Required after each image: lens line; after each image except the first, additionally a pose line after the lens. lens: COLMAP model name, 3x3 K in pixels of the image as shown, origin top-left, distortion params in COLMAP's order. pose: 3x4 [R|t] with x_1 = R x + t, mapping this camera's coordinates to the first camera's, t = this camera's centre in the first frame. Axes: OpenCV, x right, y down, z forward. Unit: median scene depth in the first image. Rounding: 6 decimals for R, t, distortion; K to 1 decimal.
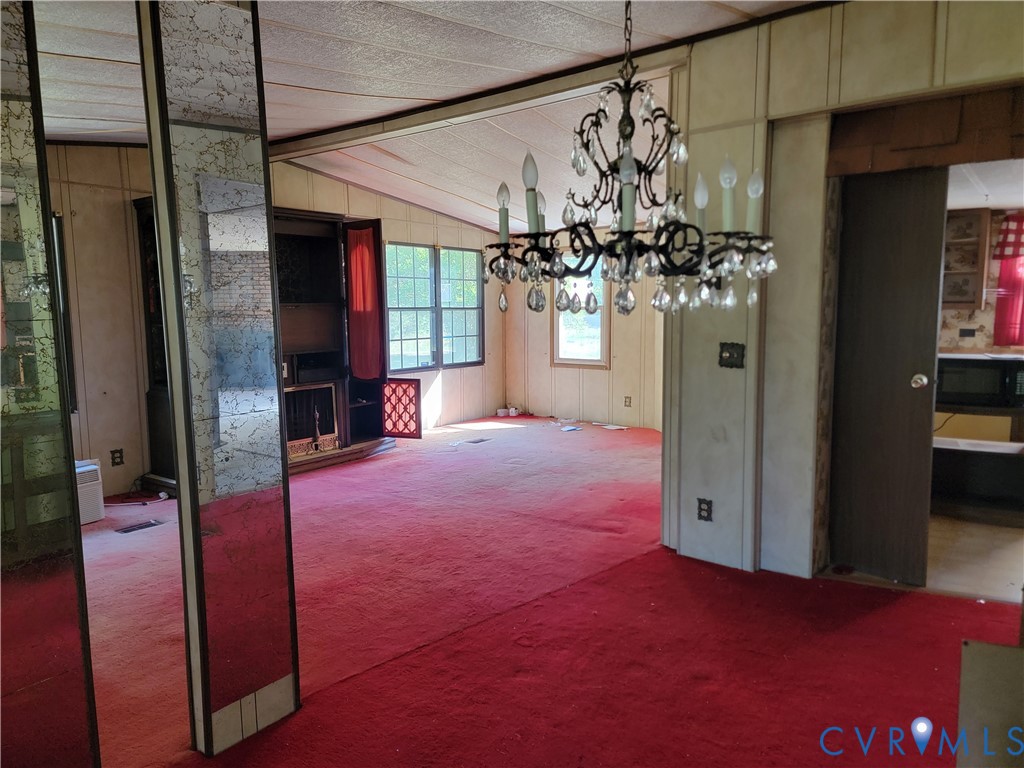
lens RADIAL K [[700.6, 0, 520.1], [0, 700.6, 381.3], [0, 0, 1]] dist [0.080611, -0.080851]
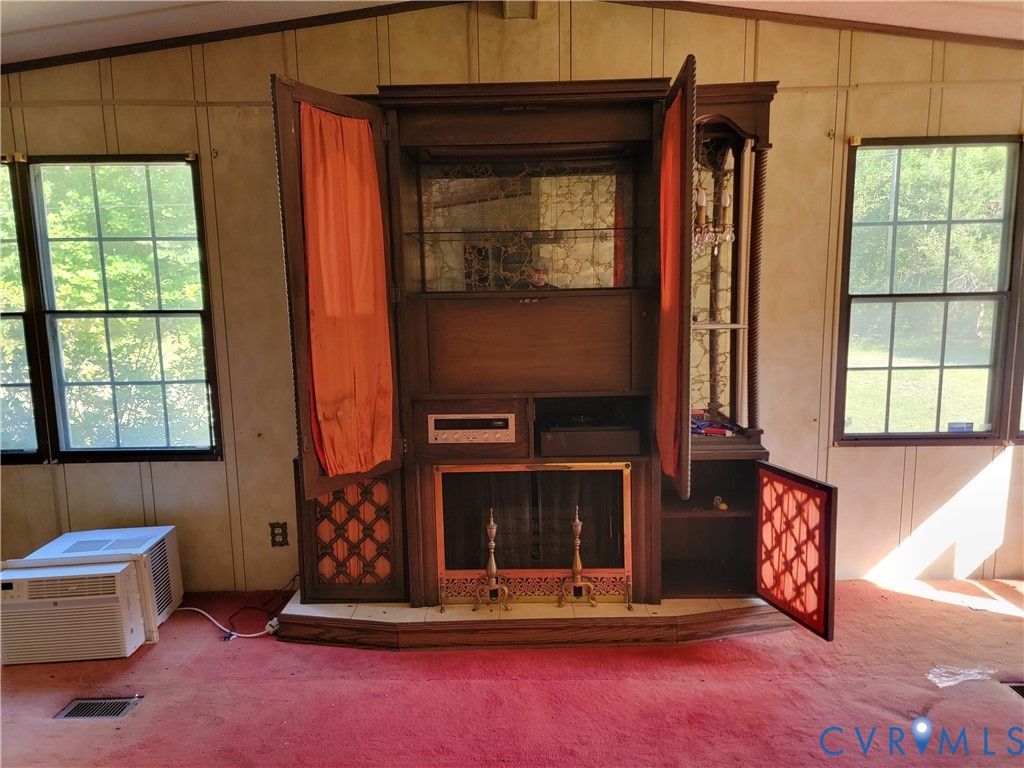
lens RADIAL K [[690.9, 0, 514.7], [0, 690.9, 395.8], [0, 0, 1]] dist [0.098519, -0.089821]
pose [[0.606596, 0.104415, -0.788124, 0.042754], [-0.073871, 0.994452, 0.074893, -0.066397], [0.791571, 0.012790, 0.610944, 0.633153]]
